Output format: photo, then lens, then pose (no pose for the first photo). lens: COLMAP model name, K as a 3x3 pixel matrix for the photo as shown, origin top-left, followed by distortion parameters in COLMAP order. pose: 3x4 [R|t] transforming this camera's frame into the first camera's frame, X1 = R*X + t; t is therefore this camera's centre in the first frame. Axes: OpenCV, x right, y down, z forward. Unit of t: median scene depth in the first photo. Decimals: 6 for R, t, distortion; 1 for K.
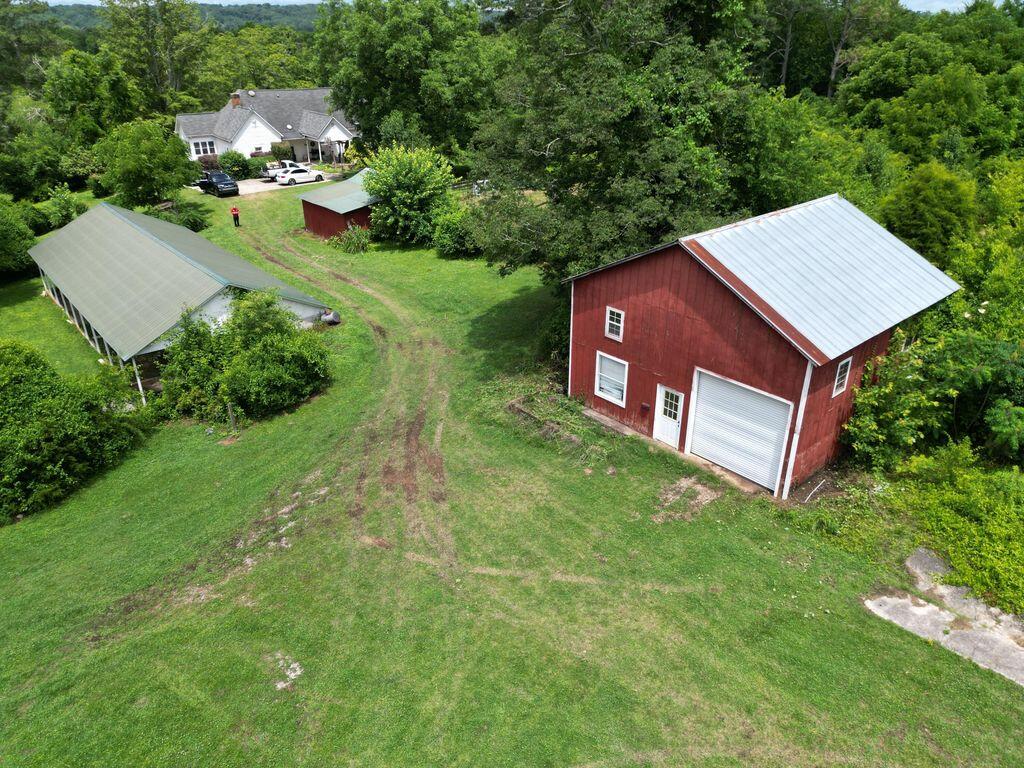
lens RADIAL K [[714.2, 0, 512.0], [0, 714.2, 384.0], [0, 0, 1]] dist [0.000844, -0.000541]
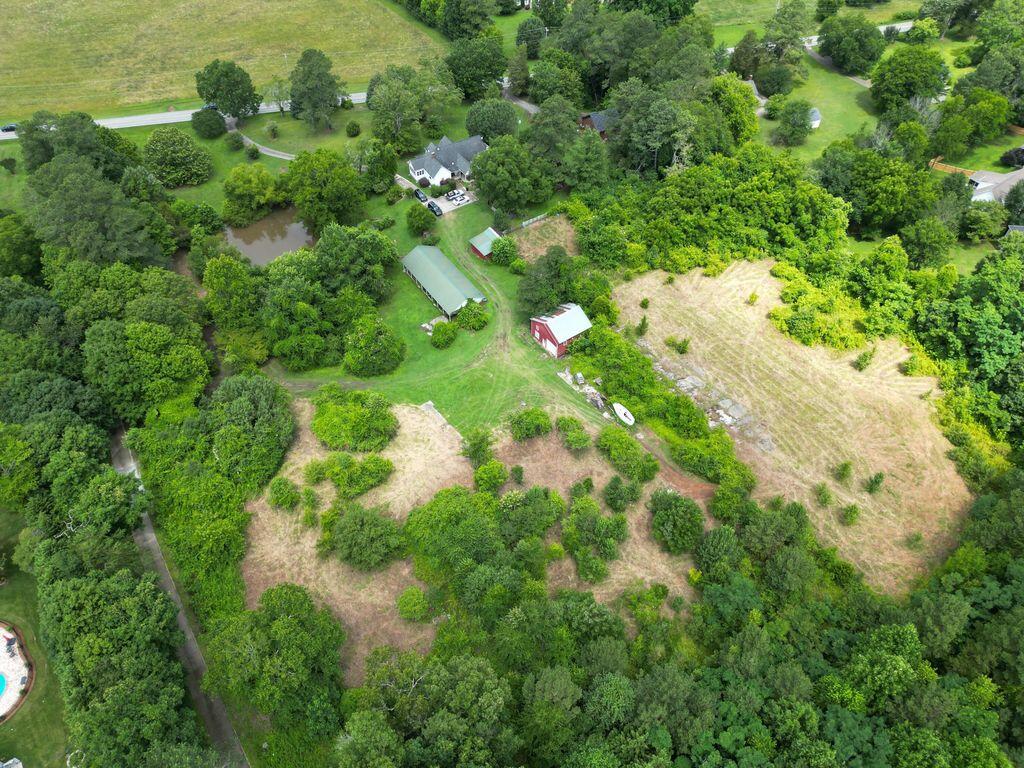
lens RADIAL K [[714.2, 0, 512.0], [0, 714.2, 384.0], [0, 0, 1]] dist [0.000844, -0.000541]
pose [[0.994384, 0.081056, -0.068046, 0.353731], [-0.048491, 0.920460, 0.387818, -1.867273], [0.094069, -0.382340, 0.919221, -4.539100]]
